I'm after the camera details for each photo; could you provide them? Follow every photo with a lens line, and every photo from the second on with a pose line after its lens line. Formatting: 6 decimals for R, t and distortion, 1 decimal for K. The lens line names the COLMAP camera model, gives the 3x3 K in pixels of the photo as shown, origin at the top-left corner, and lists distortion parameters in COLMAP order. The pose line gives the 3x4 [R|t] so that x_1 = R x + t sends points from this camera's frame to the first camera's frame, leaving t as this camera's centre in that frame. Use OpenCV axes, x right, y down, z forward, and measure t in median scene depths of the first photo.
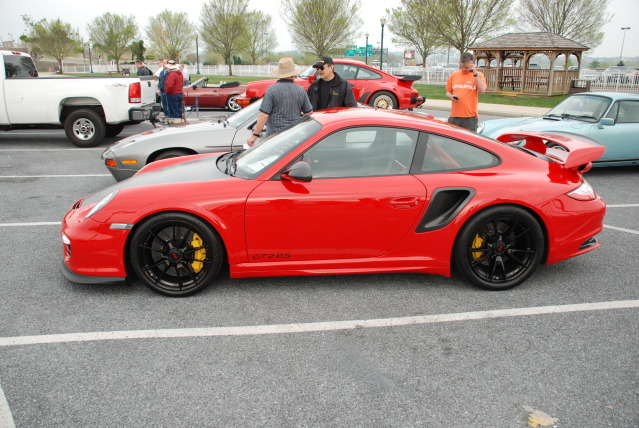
lens RADIAL K [[548.9, 0, 318.0], [0, 548.9, 217.1], [0, 0, 1]] dist [-0.048377, 0.025005]
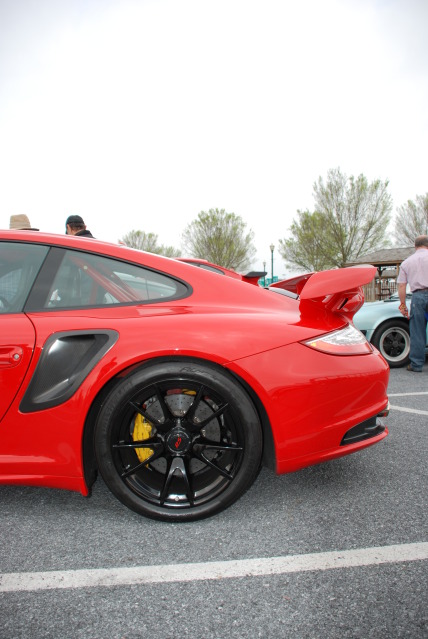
lens RADIAL K [[481.4, 0, 213.7], [0, 481.4, 320.3], [0, 0, 1]] dist [-0.110957, -0.002416]
pose [[0.997541, -0.023031, -0.066196, 0.376241], [0.007265, 0.973358, -0.229177, 0.045449], [0.069710, 0.228133, 0.971131, 0.481561]]
